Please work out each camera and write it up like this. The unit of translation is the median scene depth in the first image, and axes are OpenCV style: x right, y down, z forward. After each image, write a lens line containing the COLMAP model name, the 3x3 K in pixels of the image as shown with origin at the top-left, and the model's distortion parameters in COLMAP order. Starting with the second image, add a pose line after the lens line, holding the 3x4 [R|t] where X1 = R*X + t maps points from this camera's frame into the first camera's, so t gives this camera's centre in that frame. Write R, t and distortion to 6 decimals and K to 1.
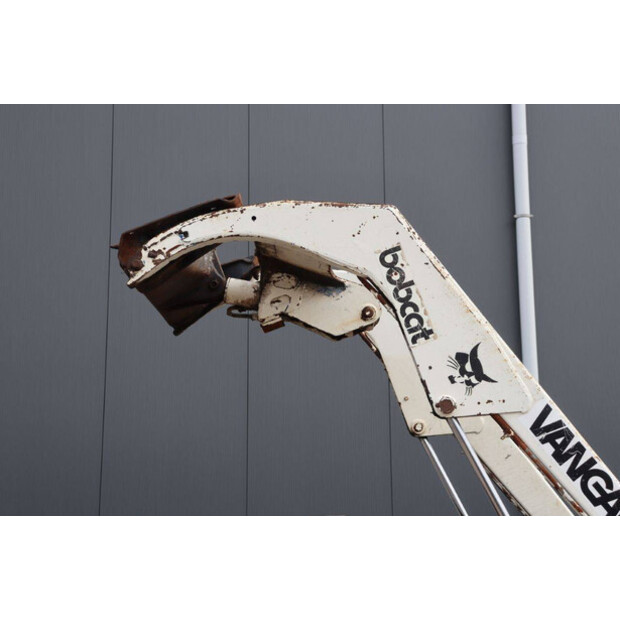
lens RADIAL K [[1074.3, 0, 313.4], [0, 1074.3, 308.2], [0, 0, 1]] dist [0.249701, 0.000000]
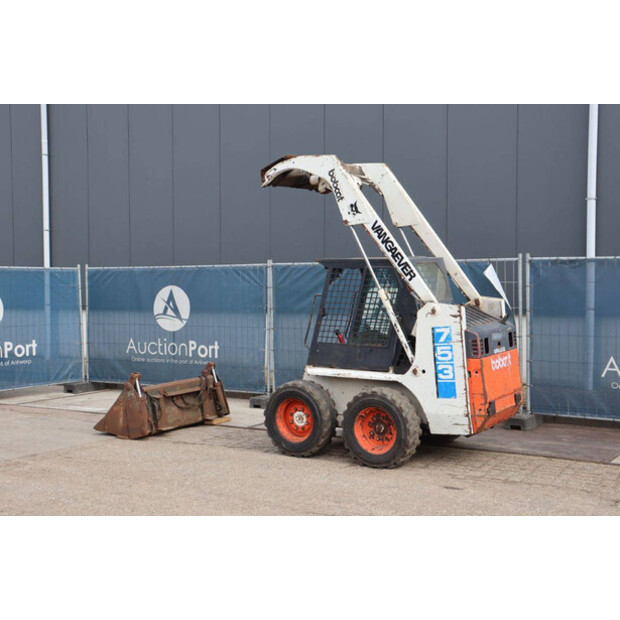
lens RADIAL K [[862.2, 0, 302.0], [0, 862.2, 312.7], [0, 0, 1]] dist [-0.085881, 0.000000]
pose [[0.842325, 0.024556, -0.538410, 1.320717], [0.110954, 0.969664, 0.217808, -0.203628], [0.527425, -0.243204, 0.814048, -1.108873]]
